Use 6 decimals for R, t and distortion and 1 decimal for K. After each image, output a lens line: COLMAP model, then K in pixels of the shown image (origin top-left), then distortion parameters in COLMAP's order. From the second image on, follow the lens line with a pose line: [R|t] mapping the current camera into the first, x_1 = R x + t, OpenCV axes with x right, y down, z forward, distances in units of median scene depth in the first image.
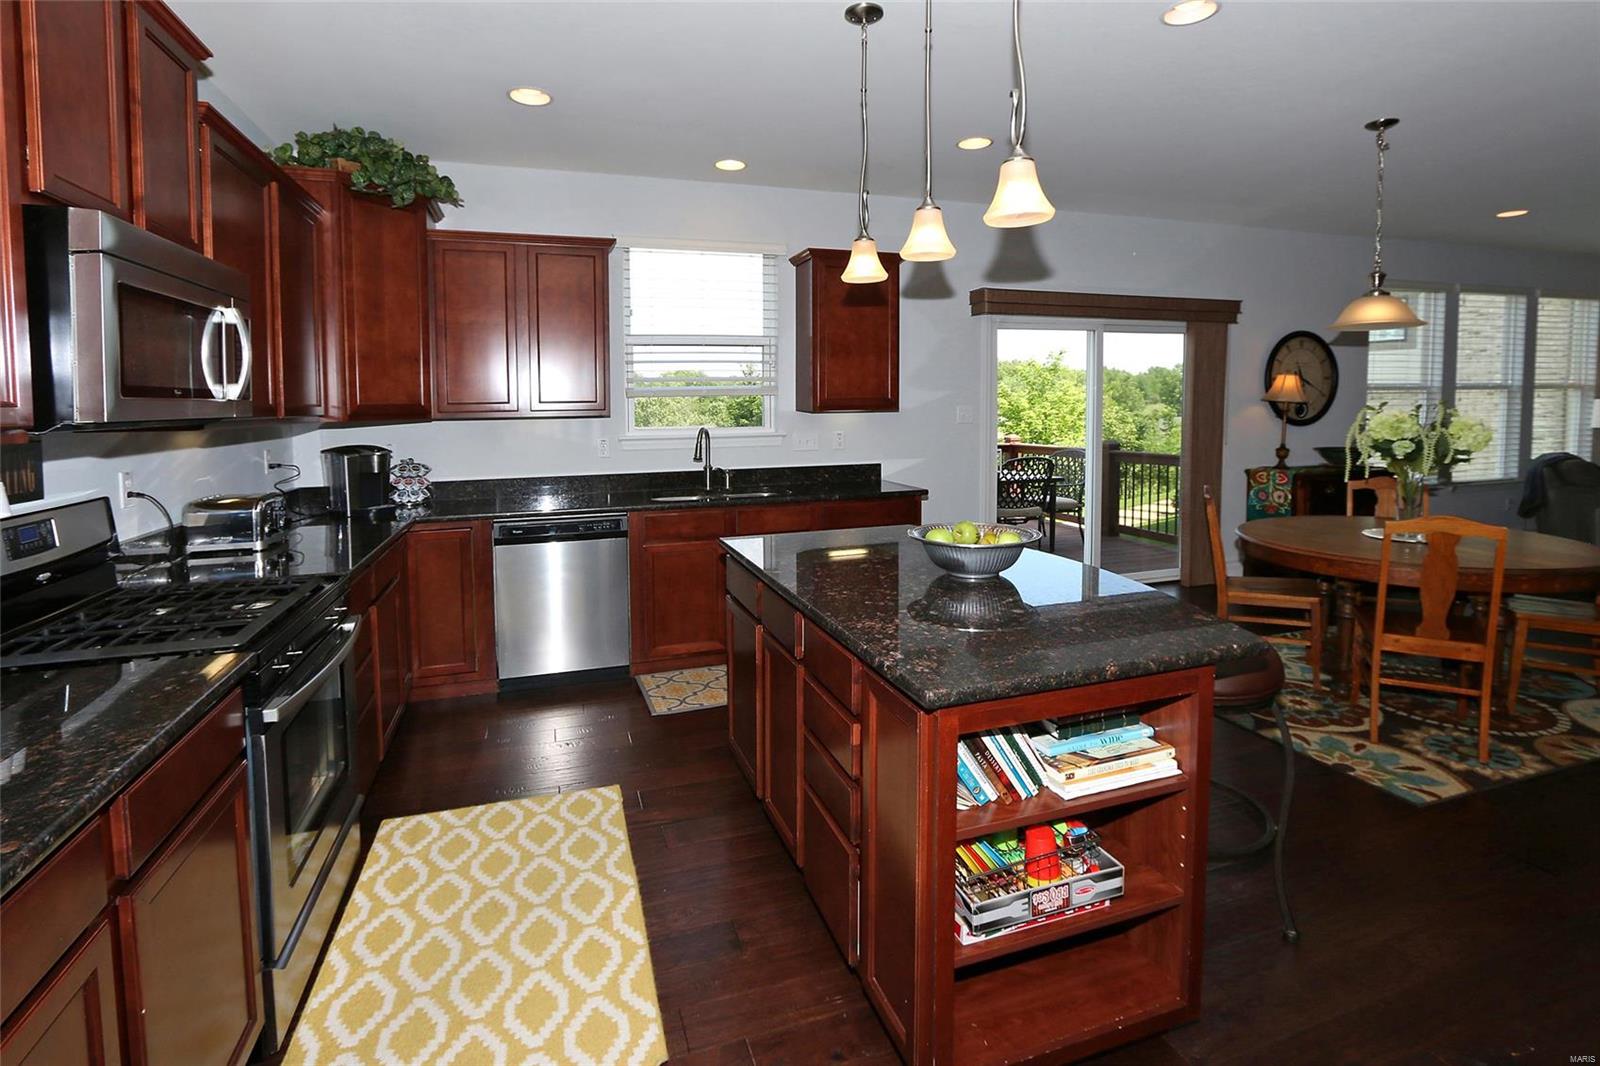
lens RADIAL K [[790.9, 0, 797.6], [0, 790.9, 455.7], [0, 0, 1]] dist [-0.019711, 0.000795]
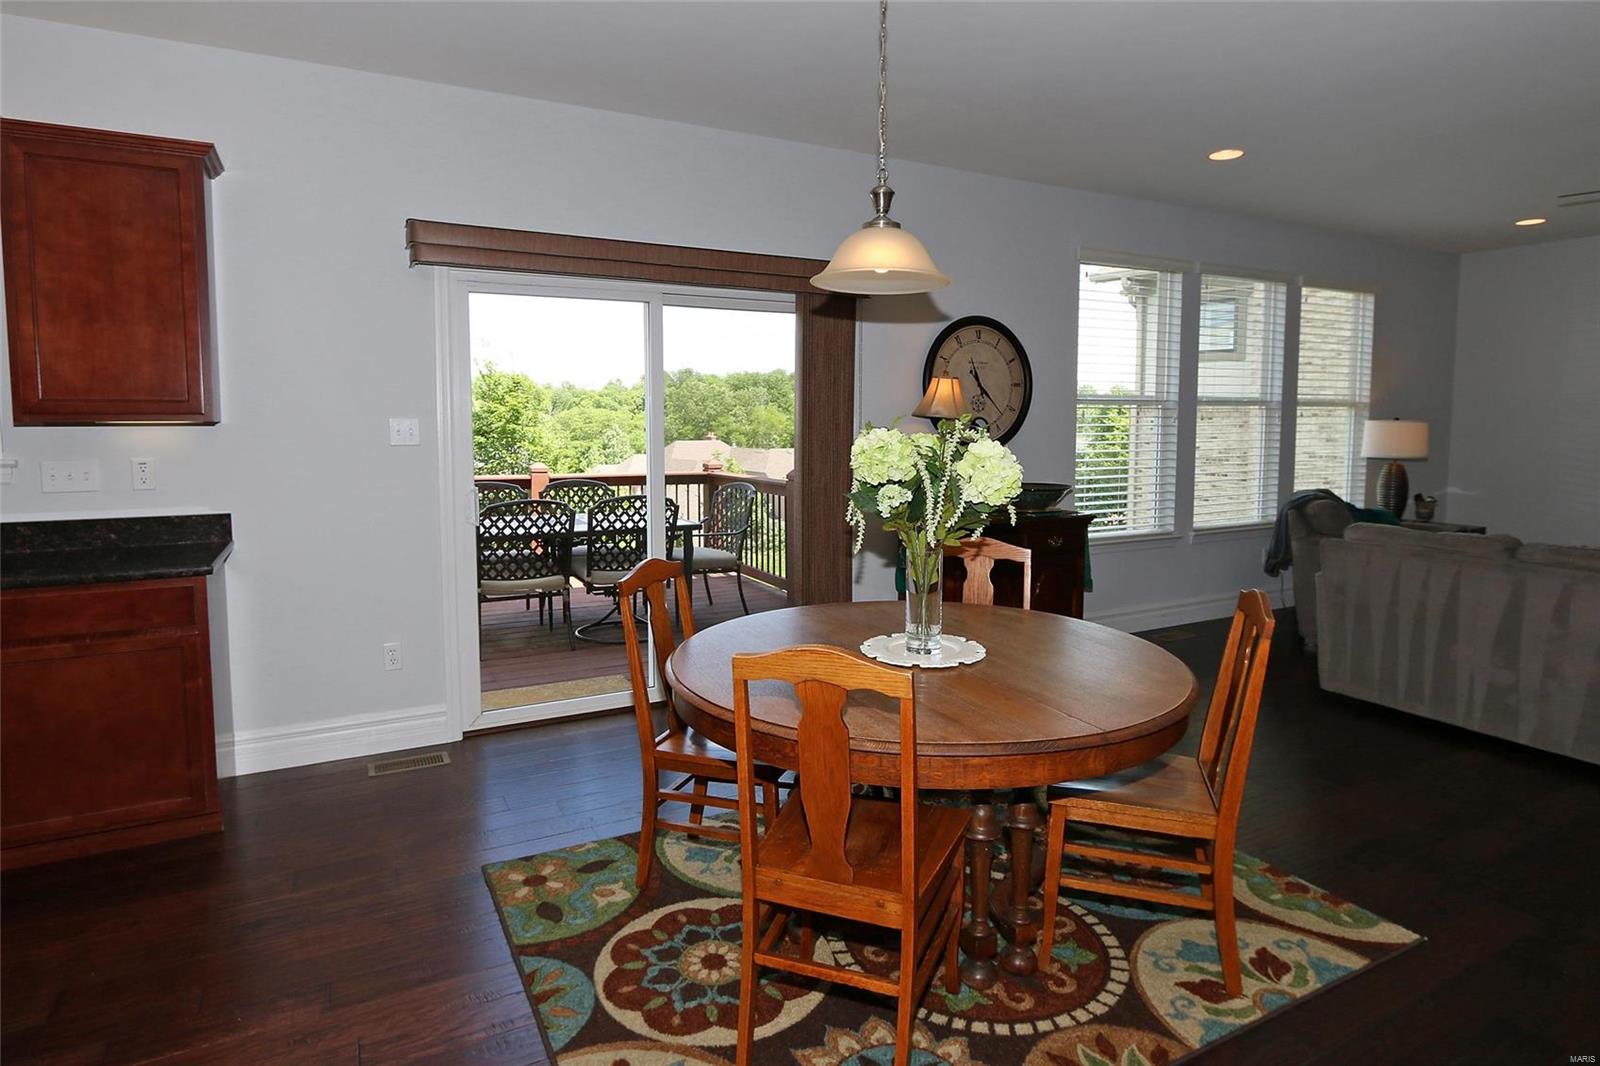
lens RADIAL K [[964.1, 0, 790.3], [0, 964.1, 499.2], [0, 0, 1]] dist [-0.019533, -0.000561]
pose [[0.981191, -0.001989, 0.193027, 0.315442], [-0.001388, 0.999848, 0.017355, -0.010850], [-0.193033, -0.017297, 0.981040, 0.189144]]
